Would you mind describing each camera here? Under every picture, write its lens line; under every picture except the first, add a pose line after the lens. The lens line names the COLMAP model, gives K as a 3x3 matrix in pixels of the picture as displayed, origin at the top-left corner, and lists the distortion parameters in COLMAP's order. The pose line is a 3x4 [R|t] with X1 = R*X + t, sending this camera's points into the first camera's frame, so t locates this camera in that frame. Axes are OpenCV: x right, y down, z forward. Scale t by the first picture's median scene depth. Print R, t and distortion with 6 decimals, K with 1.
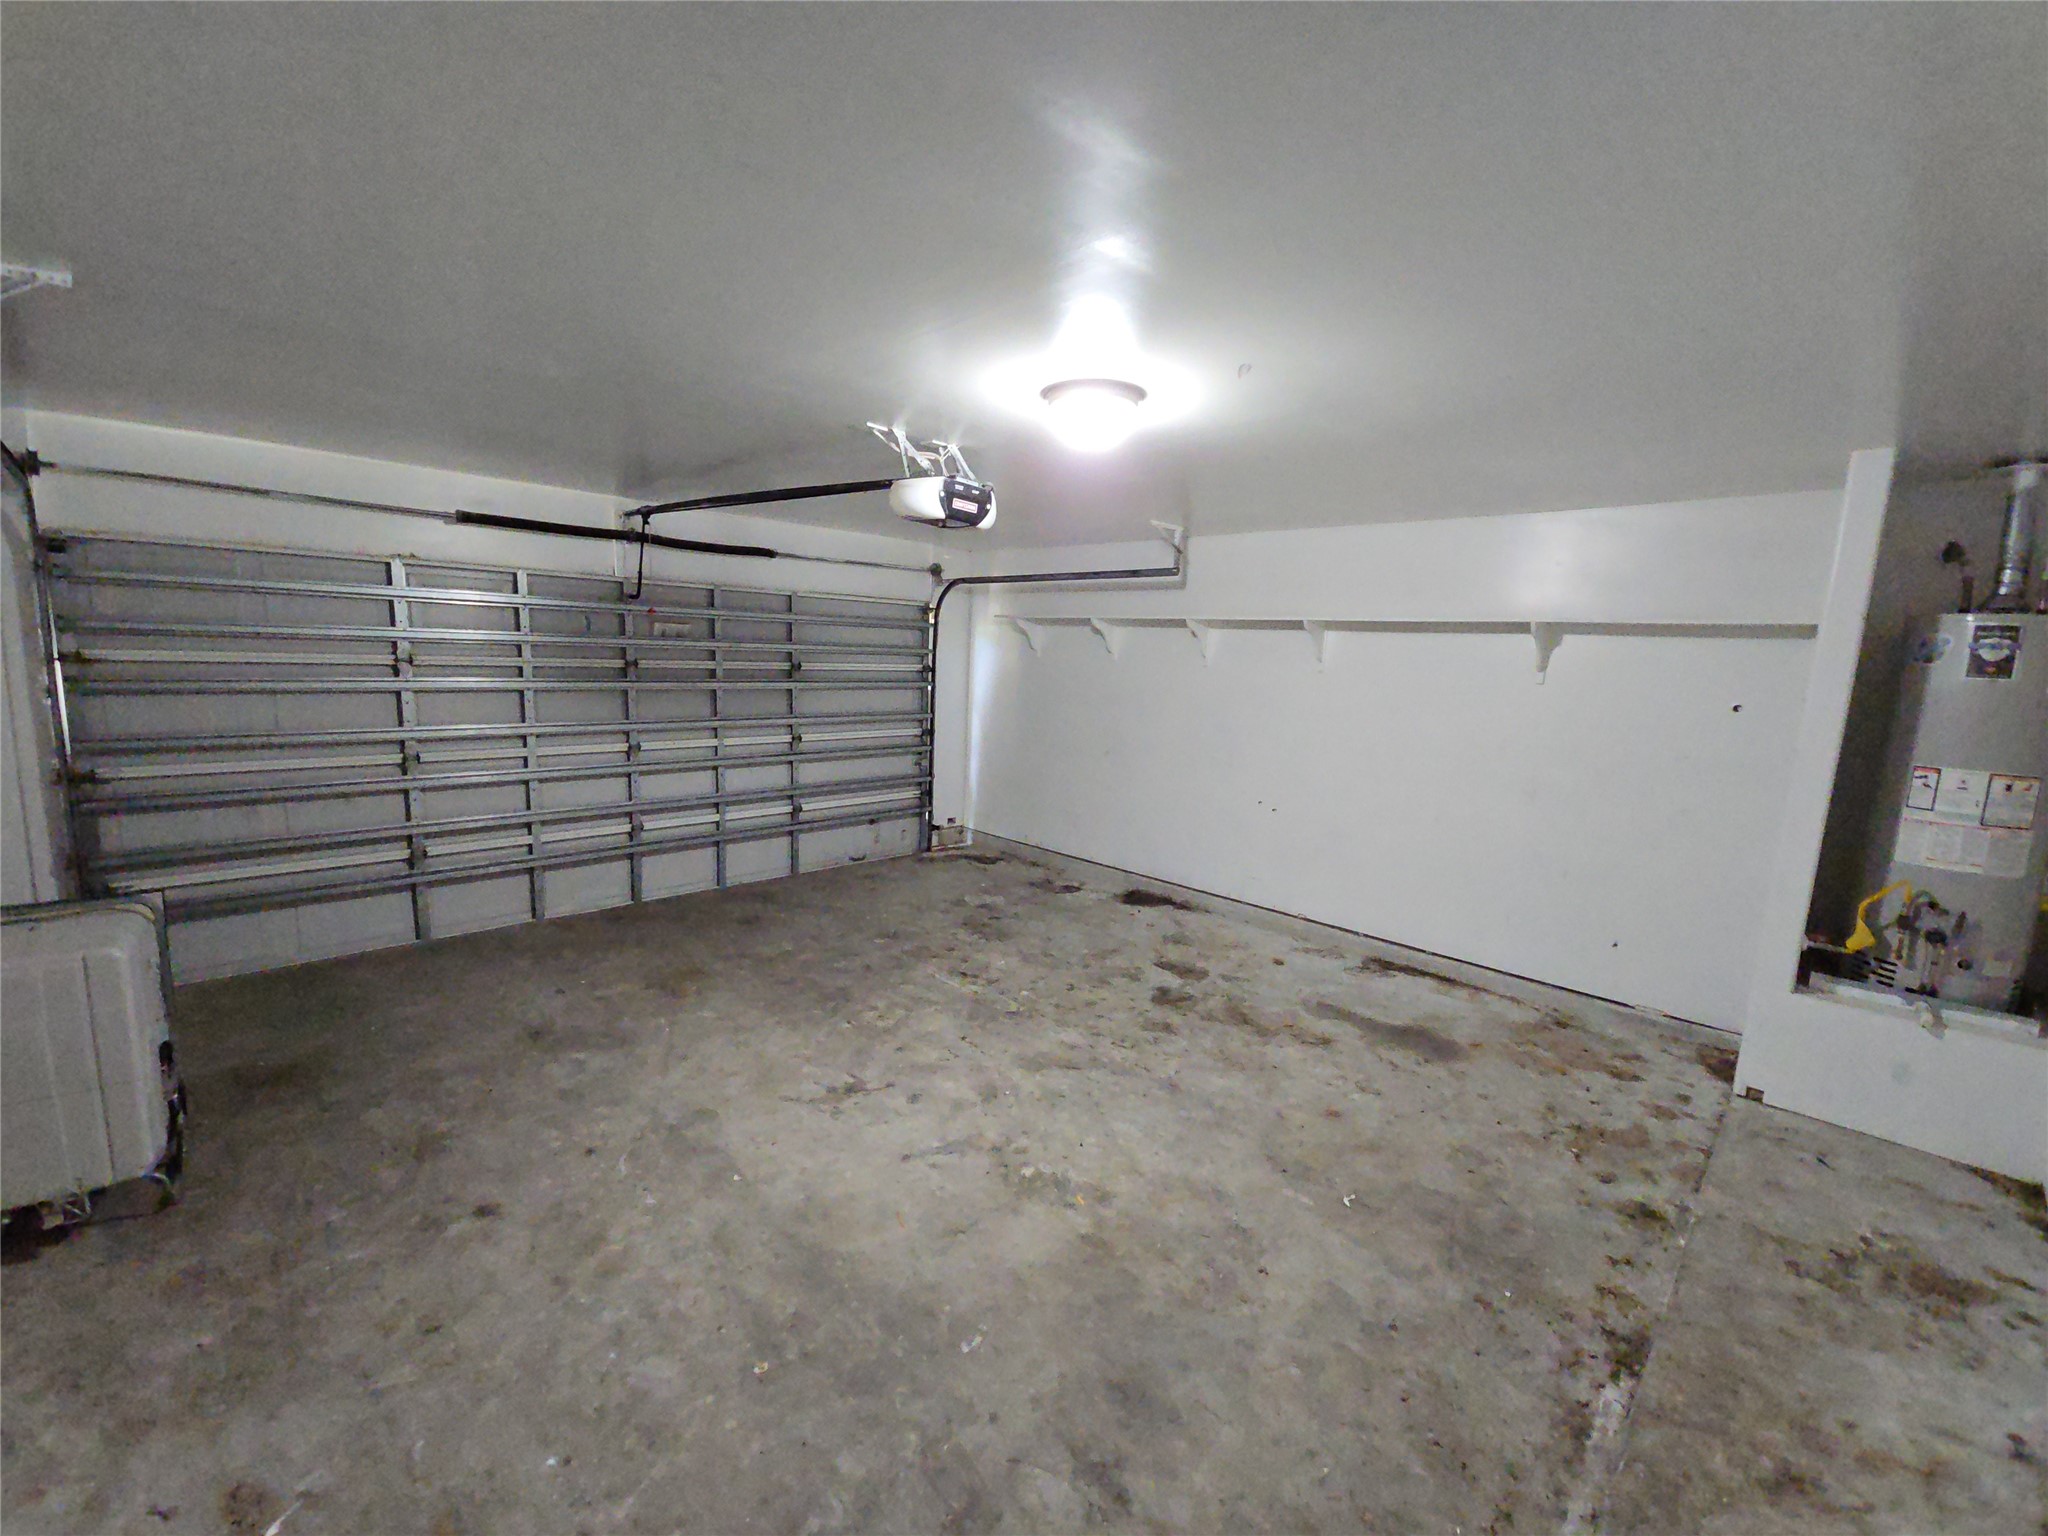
lens RADIAL K [[865.0, 0, 1020.8], [0, 865.0, 778.8], [0, 0, 1]] dist [-0.003471, -0.000545]
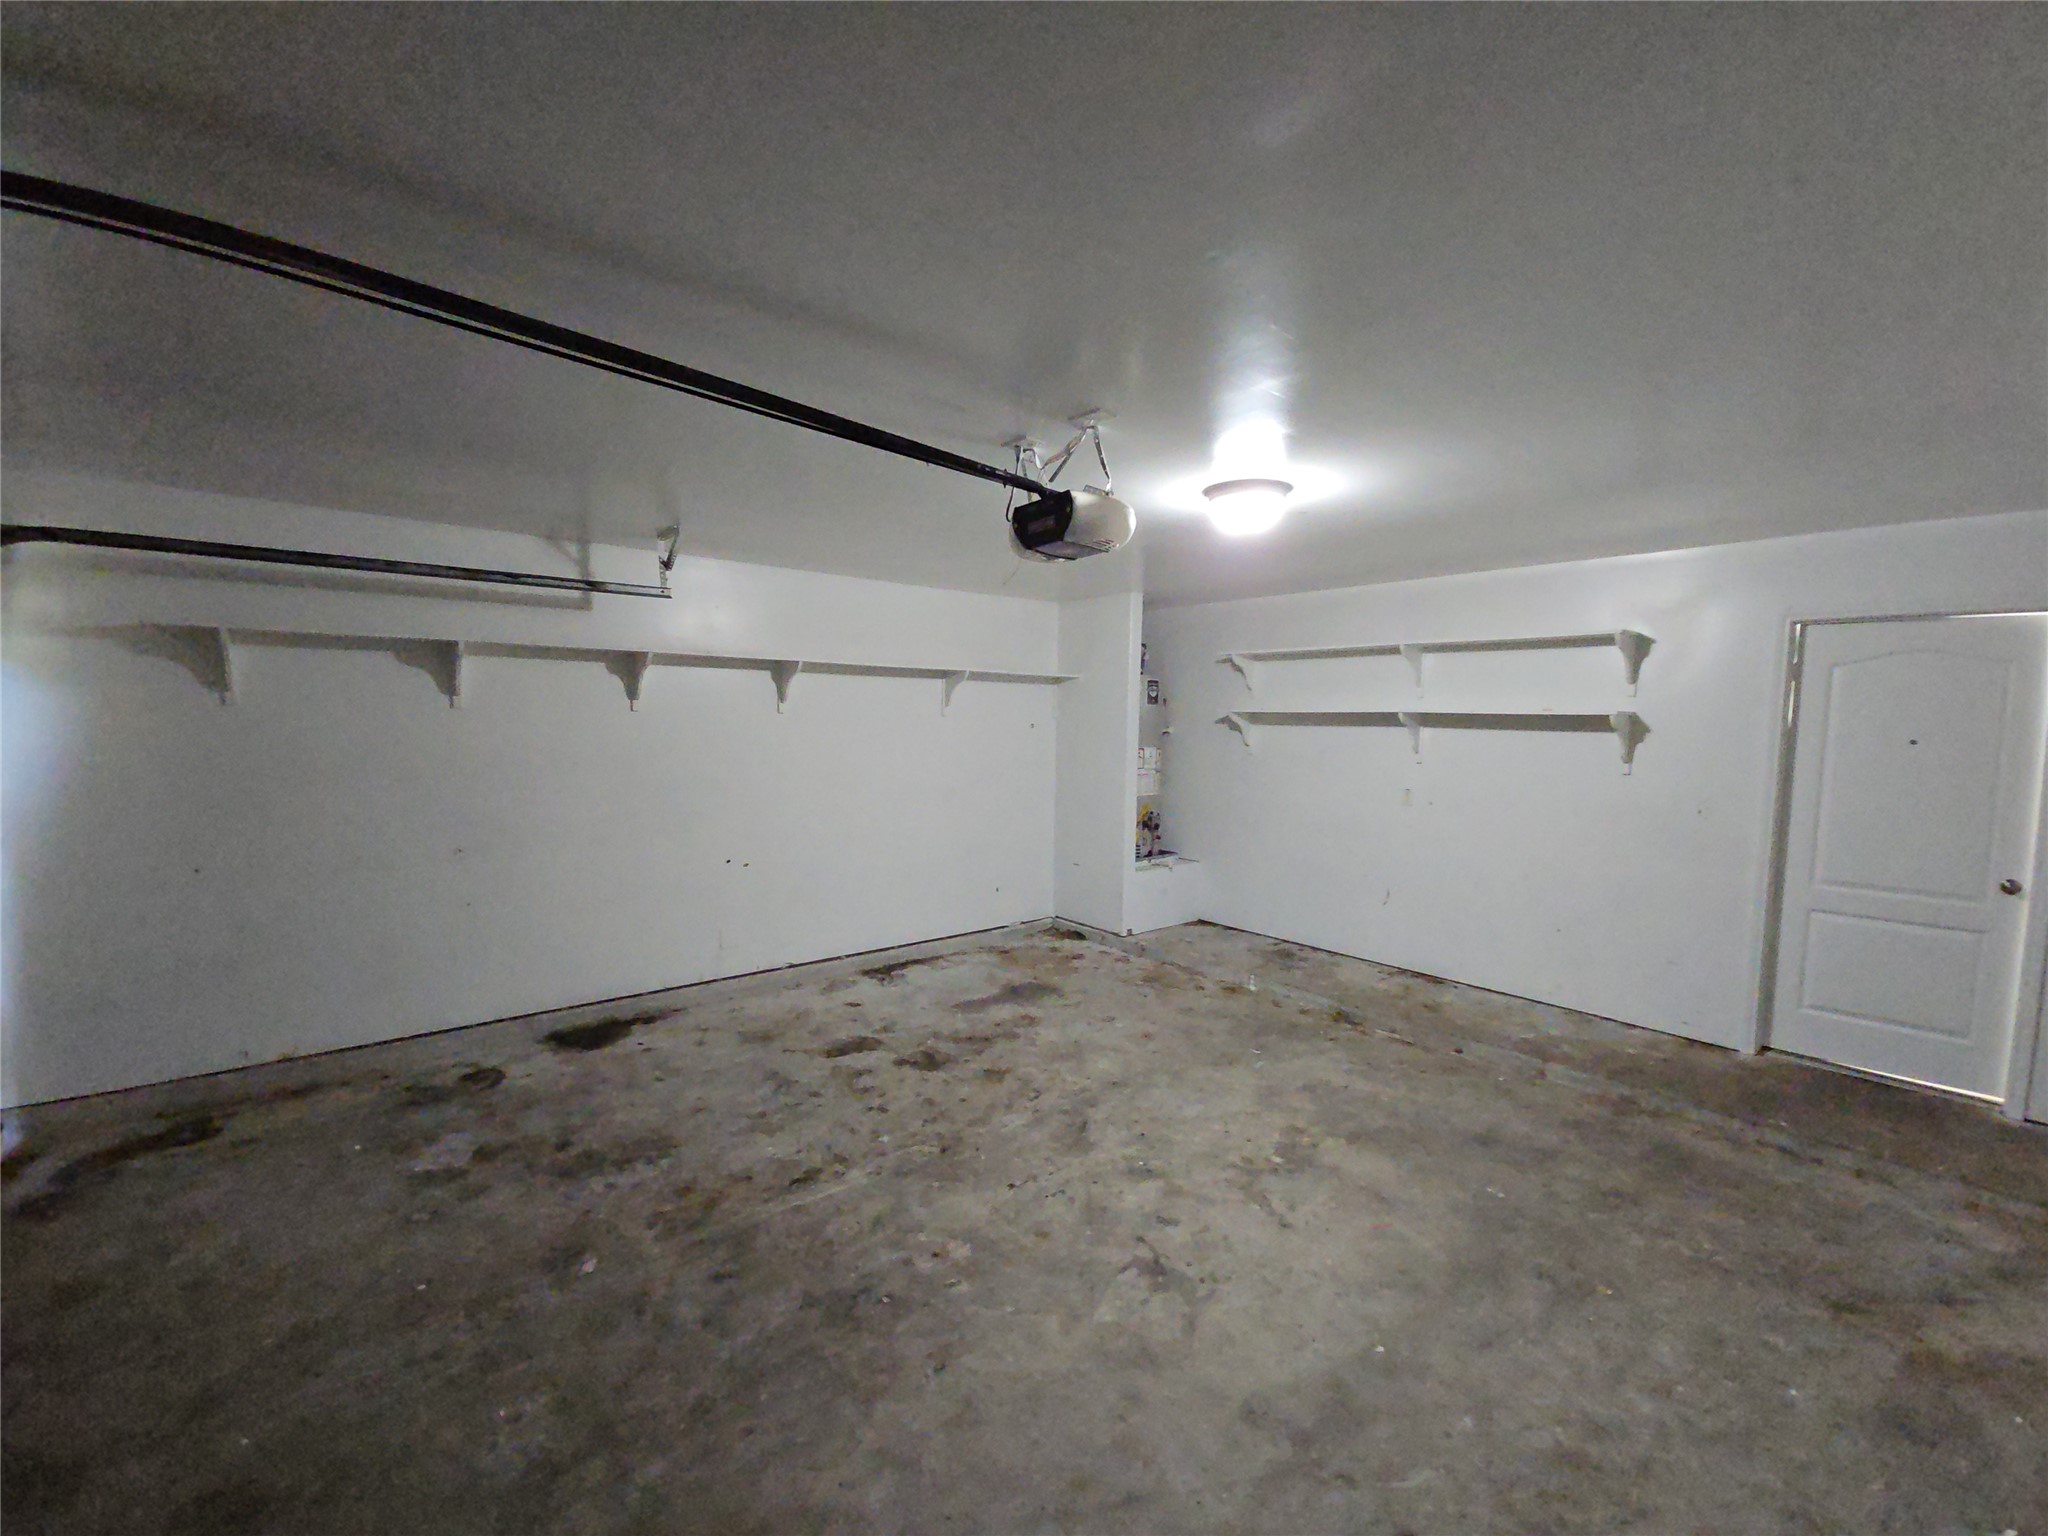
lens RADIAL K [[865.0, 0, 1020.8], [0, 865.0, 778.8], [0, 0, 1]] dist [-0.003471, -0.000545]
pose [[0.073977, -0.111003, 0.991063, -0.756720], [0.138679, 0.985275, 0.100004, -0.135857], [-0.987570, 0.130042, 0.088282, 0.819129]]
